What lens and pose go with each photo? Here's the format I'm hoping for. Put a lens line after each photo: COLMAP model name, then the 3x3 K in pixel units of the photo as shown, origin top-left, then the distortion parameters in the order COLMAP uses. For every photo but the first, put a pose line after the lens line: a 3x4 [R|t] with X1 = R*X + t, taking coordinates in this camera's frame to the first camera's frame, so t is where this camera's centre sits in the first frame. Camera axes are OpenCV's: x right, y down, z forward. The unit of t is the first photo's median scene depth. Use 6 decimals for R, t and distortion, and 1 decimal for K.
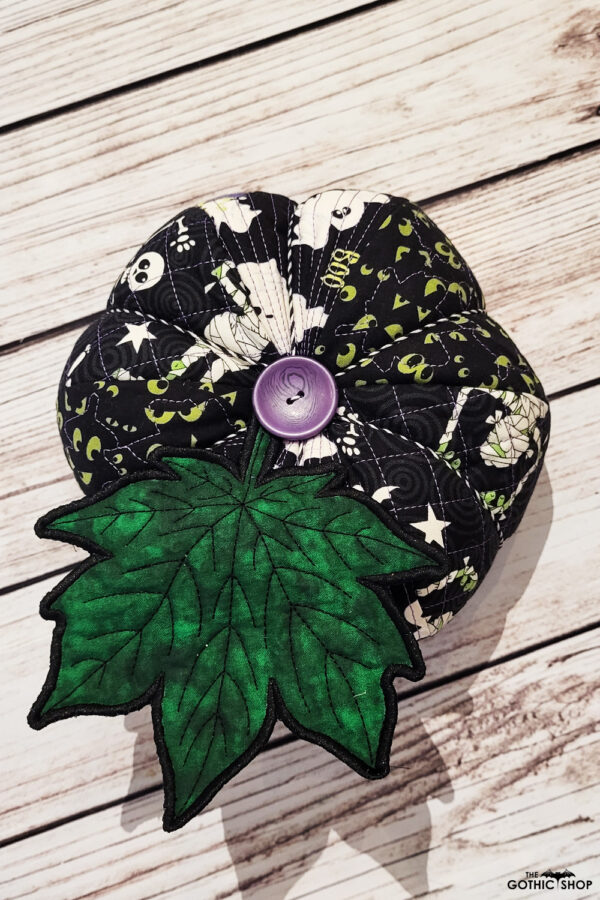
lens RADIAL K [[918.6, 0, 306.3], [0, 918.6, 450.3], [0, 0, 1]] dist [0.002392, -0.009686]
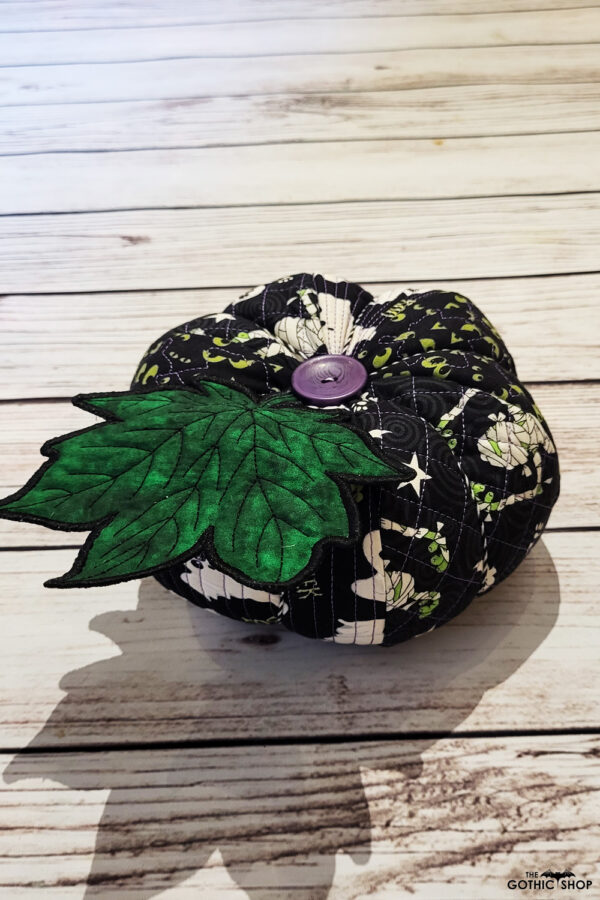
lens RADIAL K [[864.7, 0, 328.9], [0, 864.7, 450.0], [0, 0, 1]] dist [-0.007957, -0.012192]
pose [[0.947645, 0.224262, -0.227322, 0.218881], [-0.313612, 0.787683, -0.530286, 0.506495], [0.060135, 0.573814, 0.816775, 0.154756]]
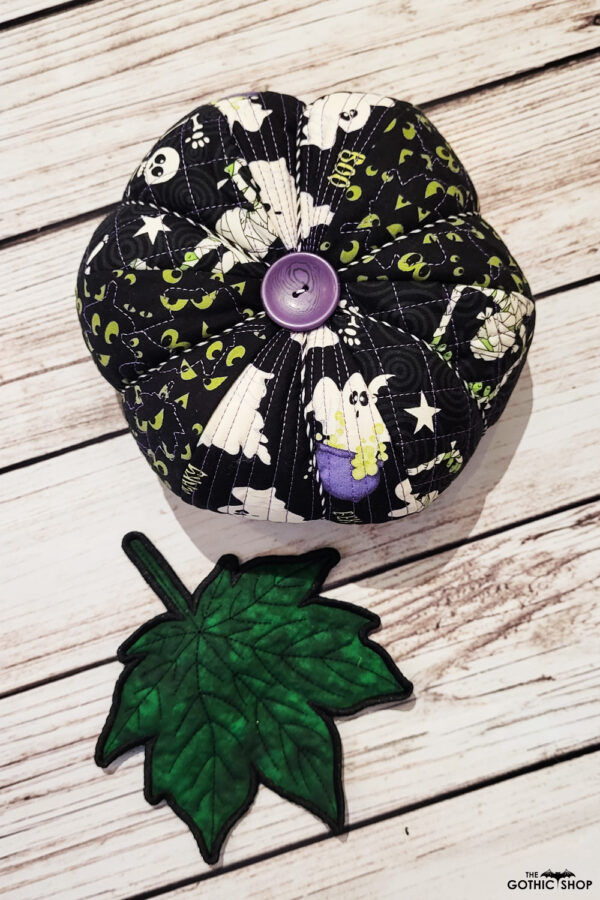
lens RADIAL K [[892.8, 0, 298.8], [0, 892.8, 431.4], [0, 0, 1]] dist [-0.002518, -0.001596]
pose [[0.999596, 0.025412, 0.012709, -0.020949], [-0.026514, 0.995057, 0.095702, 0.006275], [-0.010214, -0.096000, 0.995329, -0.050640]]
